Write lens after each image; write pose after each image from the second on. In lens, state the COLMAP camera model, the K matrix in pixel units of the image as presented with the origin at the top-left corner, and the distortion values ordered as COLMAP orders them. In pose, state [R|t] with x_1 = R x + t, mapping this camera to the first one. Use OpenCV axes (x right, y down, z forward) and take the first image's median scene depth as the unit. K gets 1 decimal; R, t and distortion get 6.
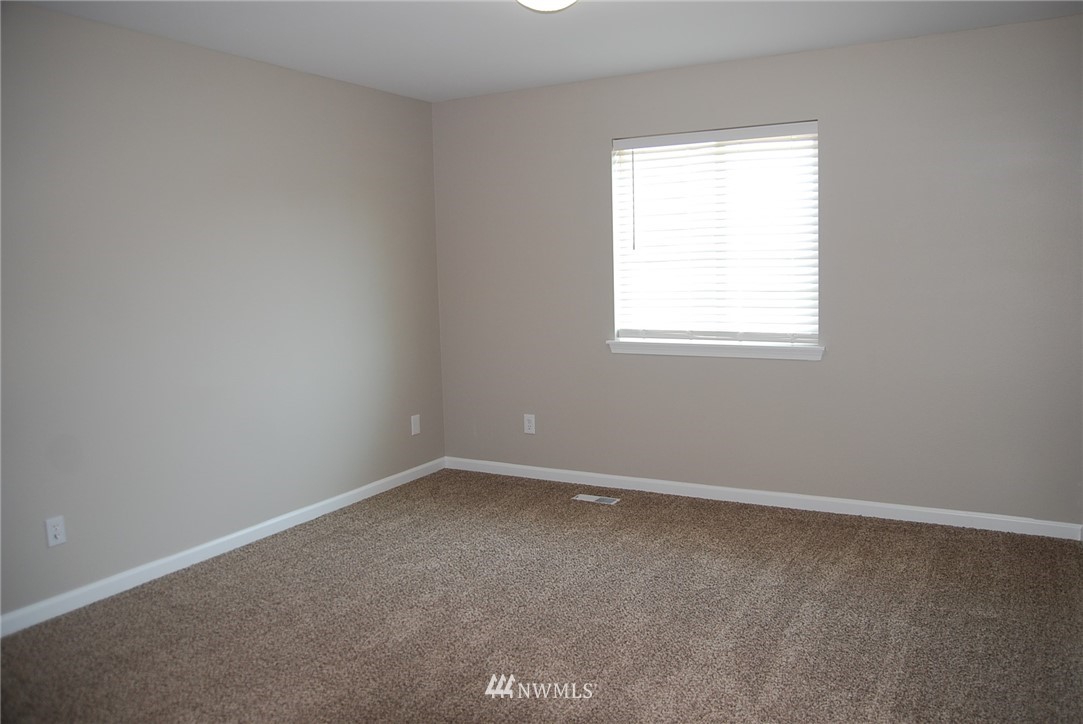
lens RADIAL K [[807.3, 0, 541.5], [0, 807.3, 362.0], [0, 0, 1]] dist [-0.027131, 0.003467]
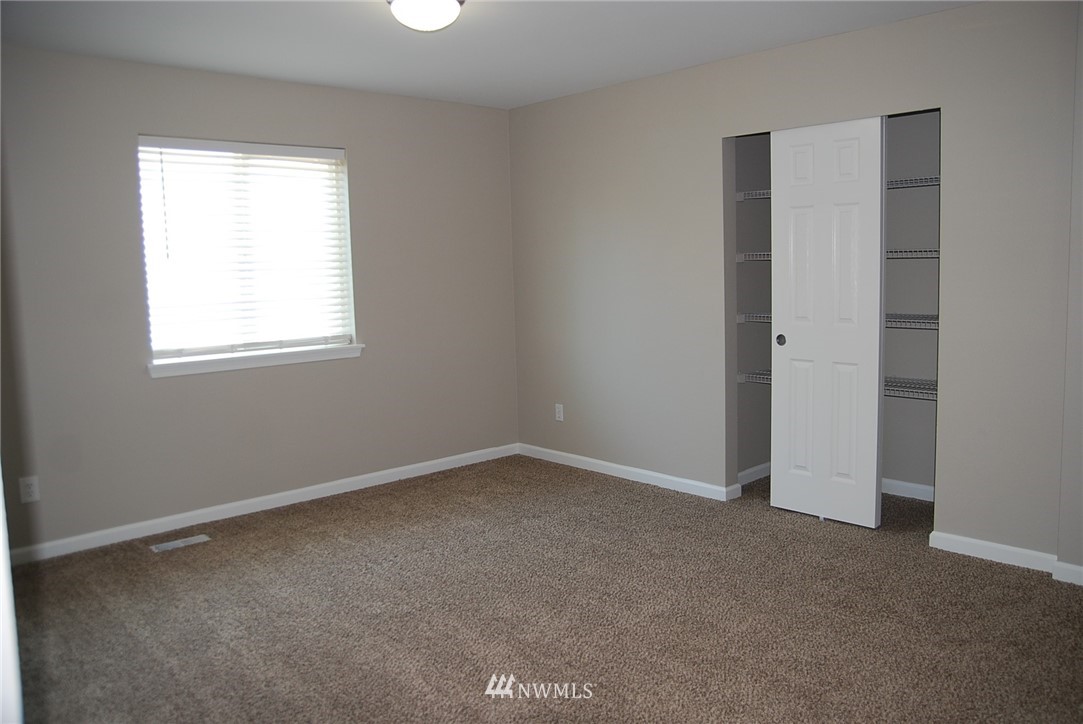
lens RADIAL K [[807.3, 0, 541.5], [0, 807.3, 362.0], [0, 0, 1]] dist [-0.027131, 0.003467]
pose [[0.367558, -0.111033, 0.923349, -0.601759], [0.114998, 0.990654, 0.073349, -0.047055], [-0.922863, 0.079223, 0.376891, 0.301843]]
